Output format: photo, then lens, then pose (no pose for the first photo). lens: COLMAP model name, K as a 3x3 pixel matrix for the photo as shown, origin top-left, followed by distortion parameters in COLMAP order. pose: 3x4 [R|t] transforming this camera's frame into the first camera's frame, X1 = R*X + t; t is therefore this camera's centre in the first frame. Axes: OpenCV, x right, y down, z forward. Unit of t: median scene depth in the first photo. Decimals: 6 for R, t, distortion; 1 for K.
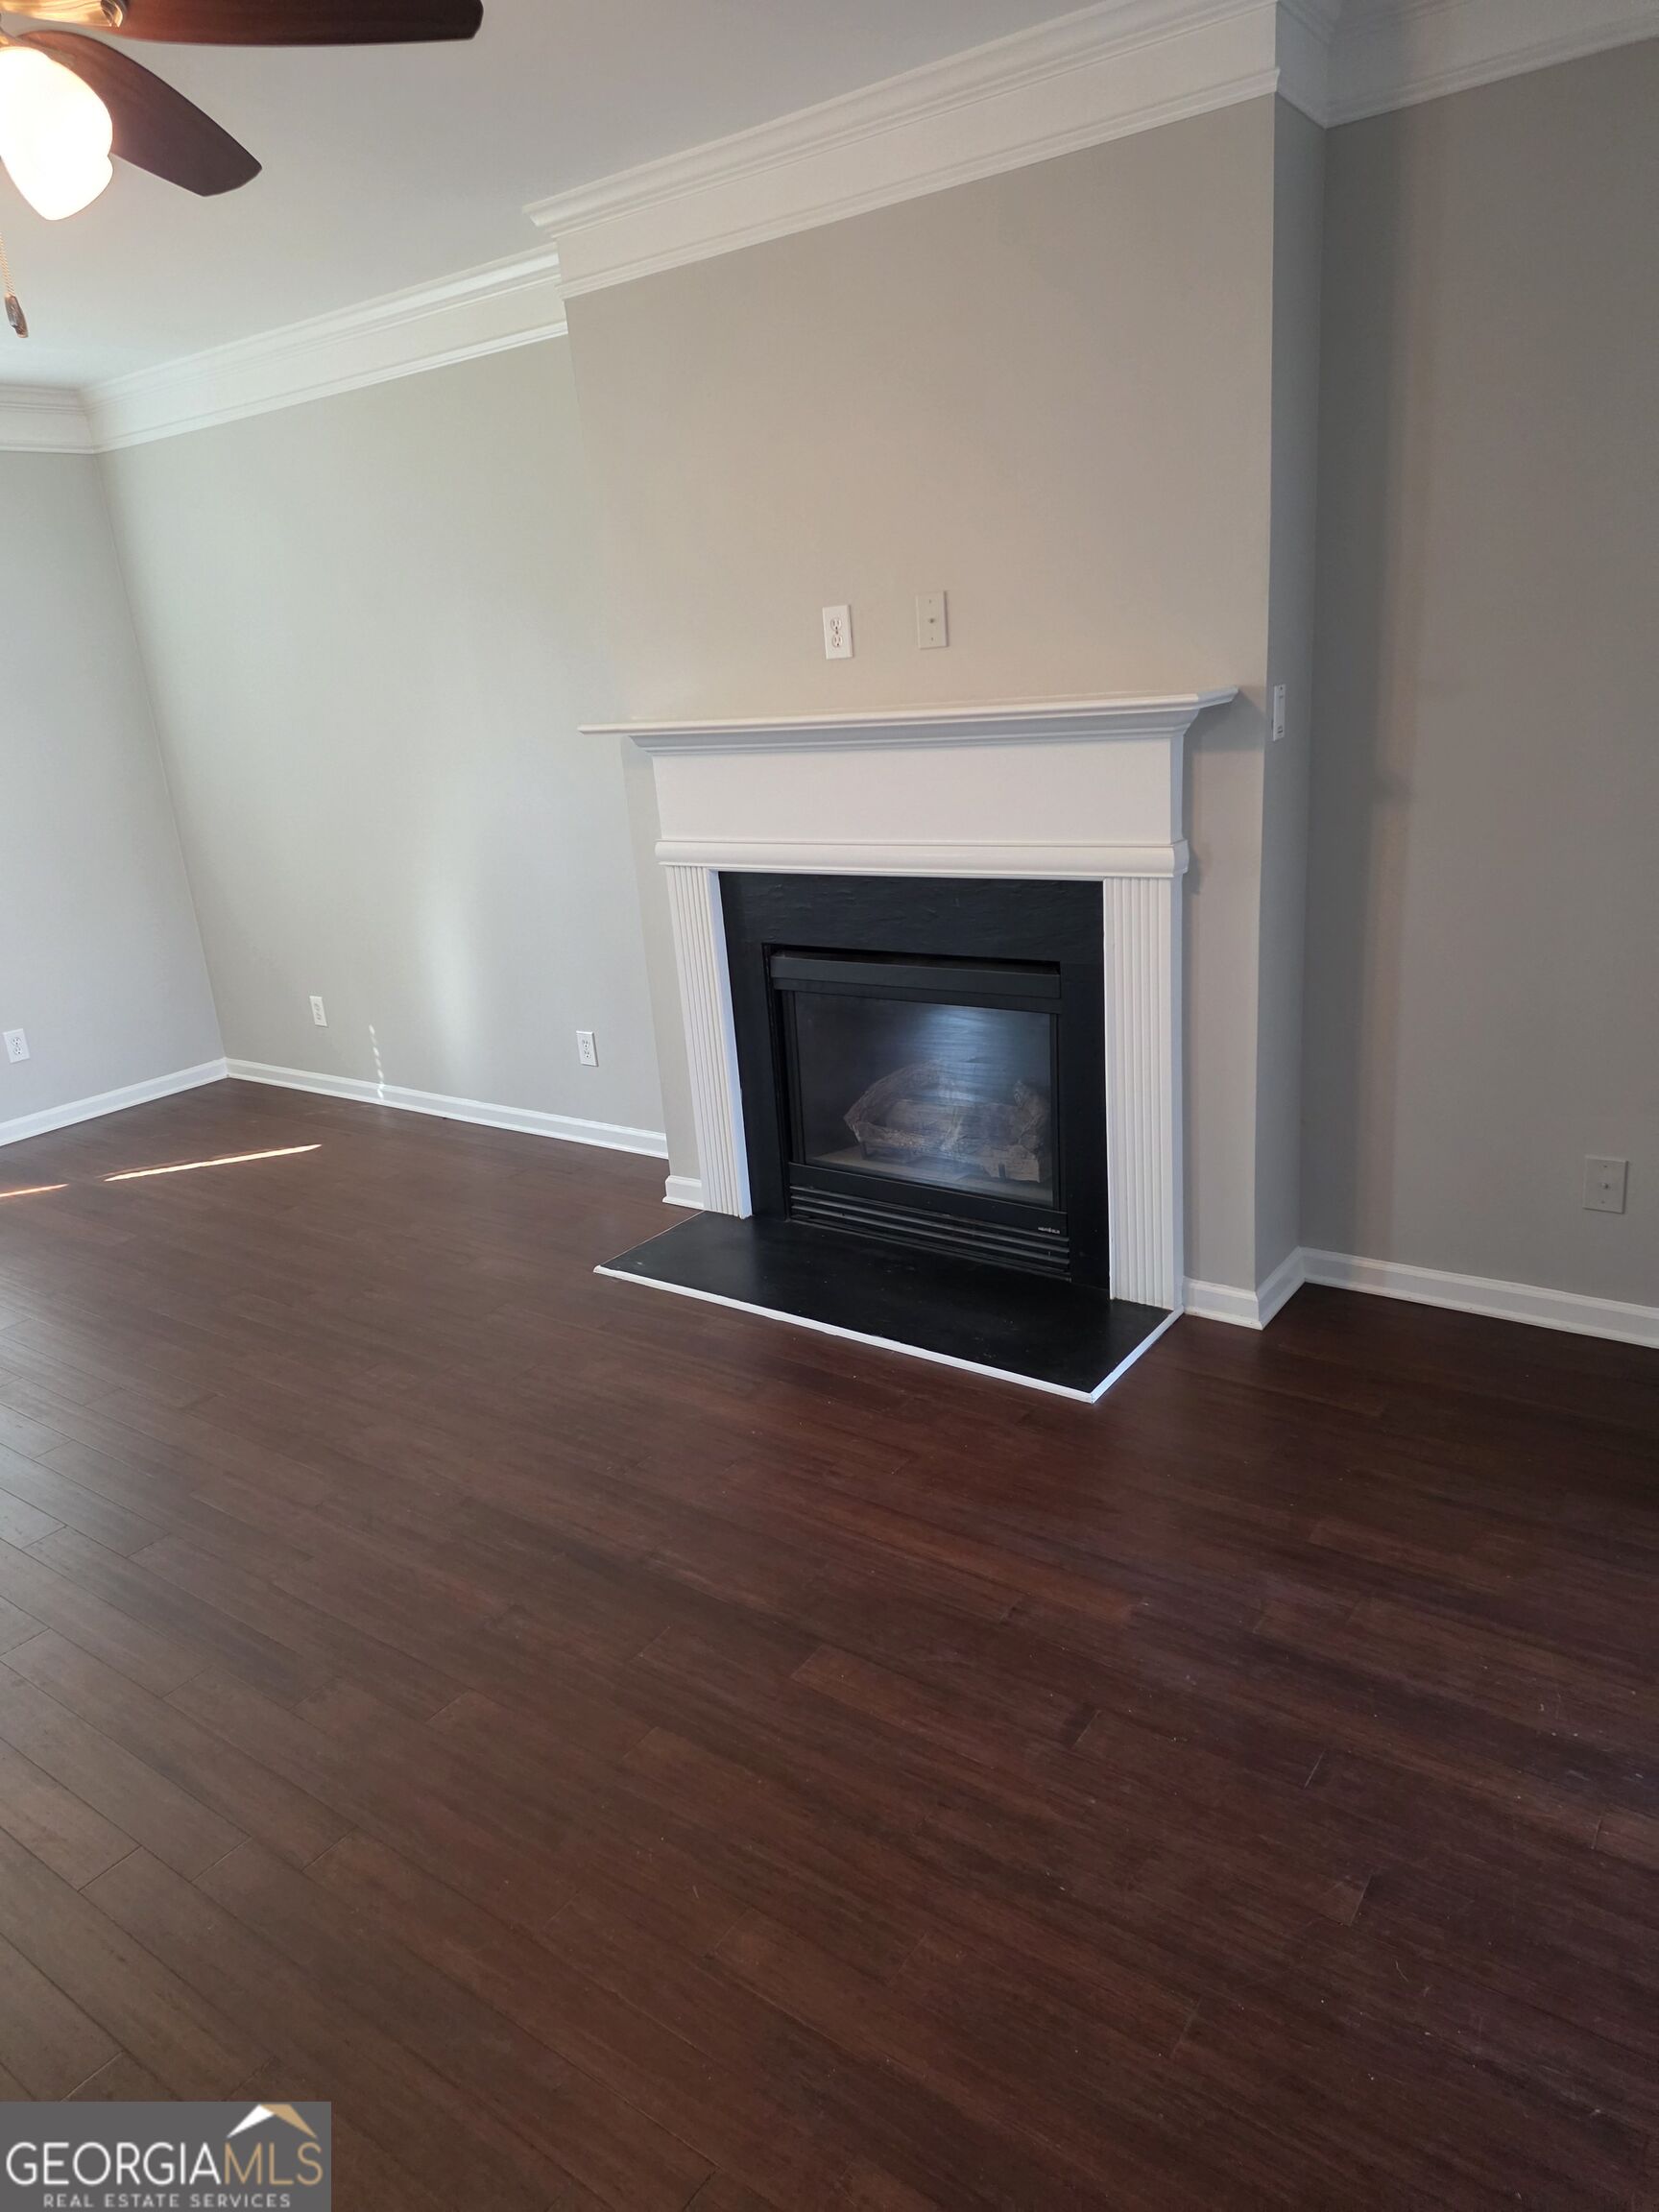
lens RADIAL K [[1441.8, 0, 834.6], [0, 1441.8, 1105.8], [0, 0, 1]] dist [0.030454, -0.024028]
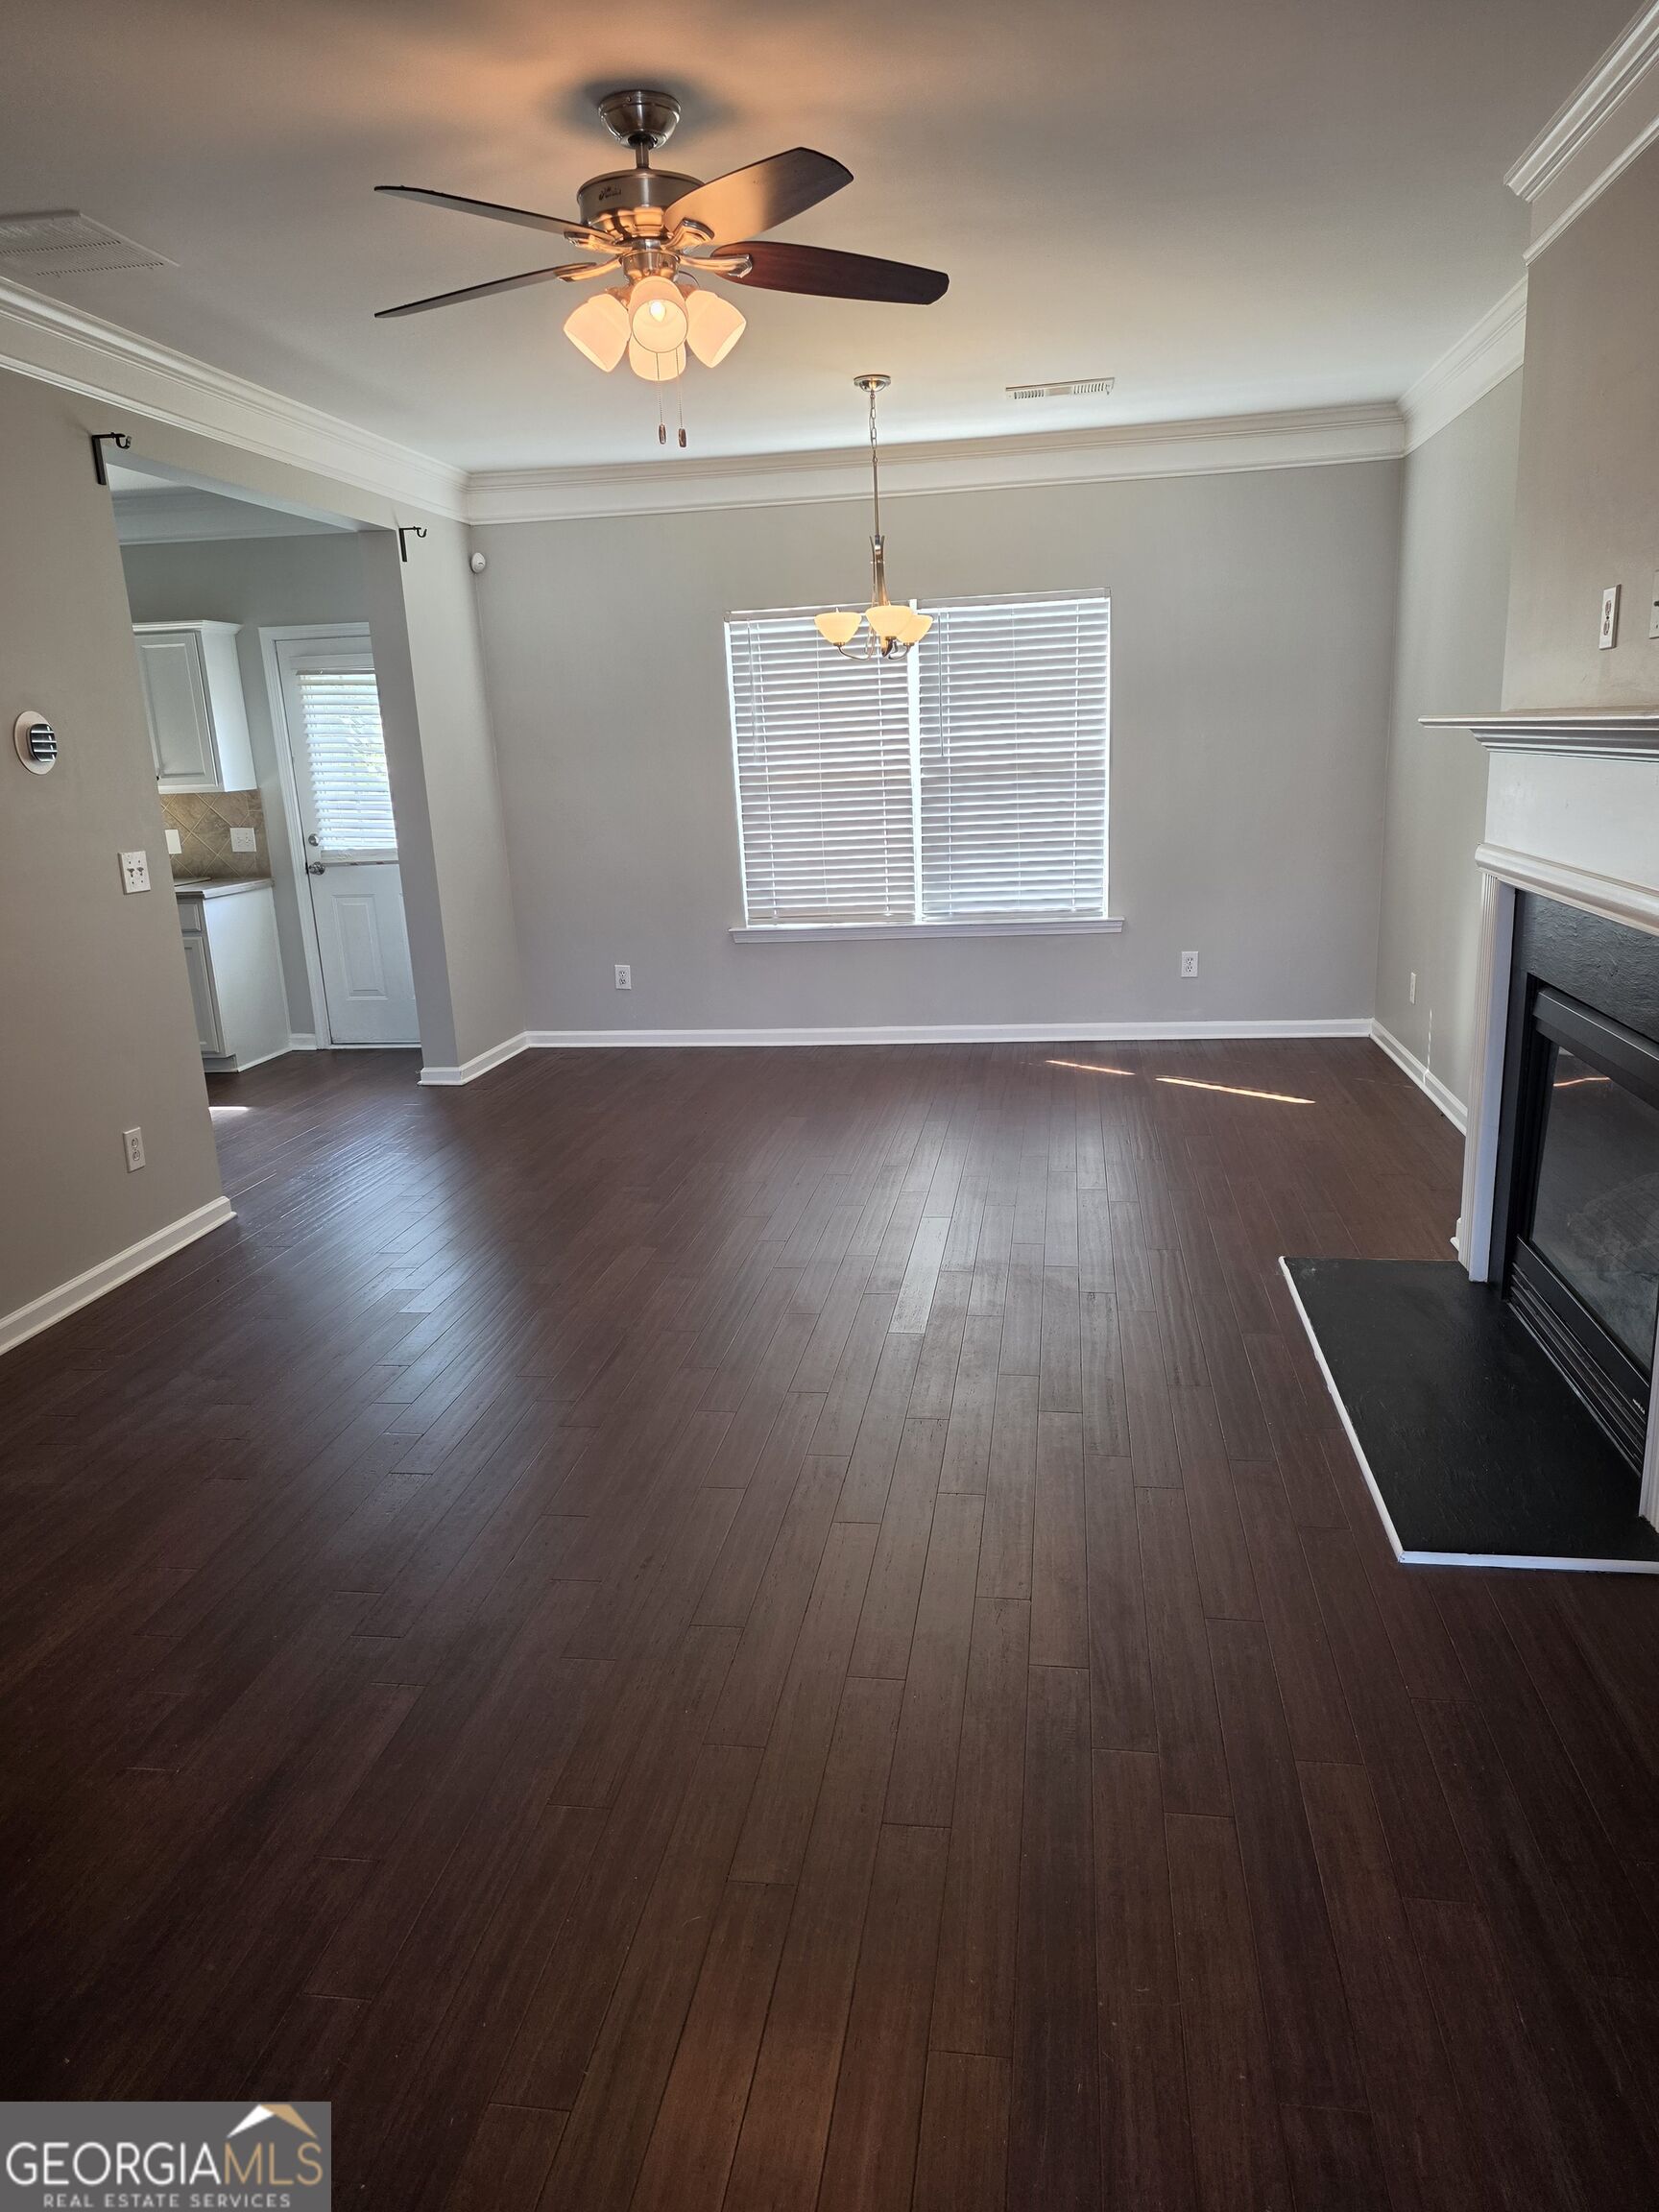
lens RADIAL K [[1441.8, 0, 836.3], [0, 1441.8, 1109.6], [0, 0, 1]] dist [0.030454, -0.024028]
pose [[0.449657, 0.272306, -0.850681, 0.401329], [-0.257798, 0.951430, 0.168288, -0.057205], [0.855189, 0.143632, 0.498017, 0.167956]]
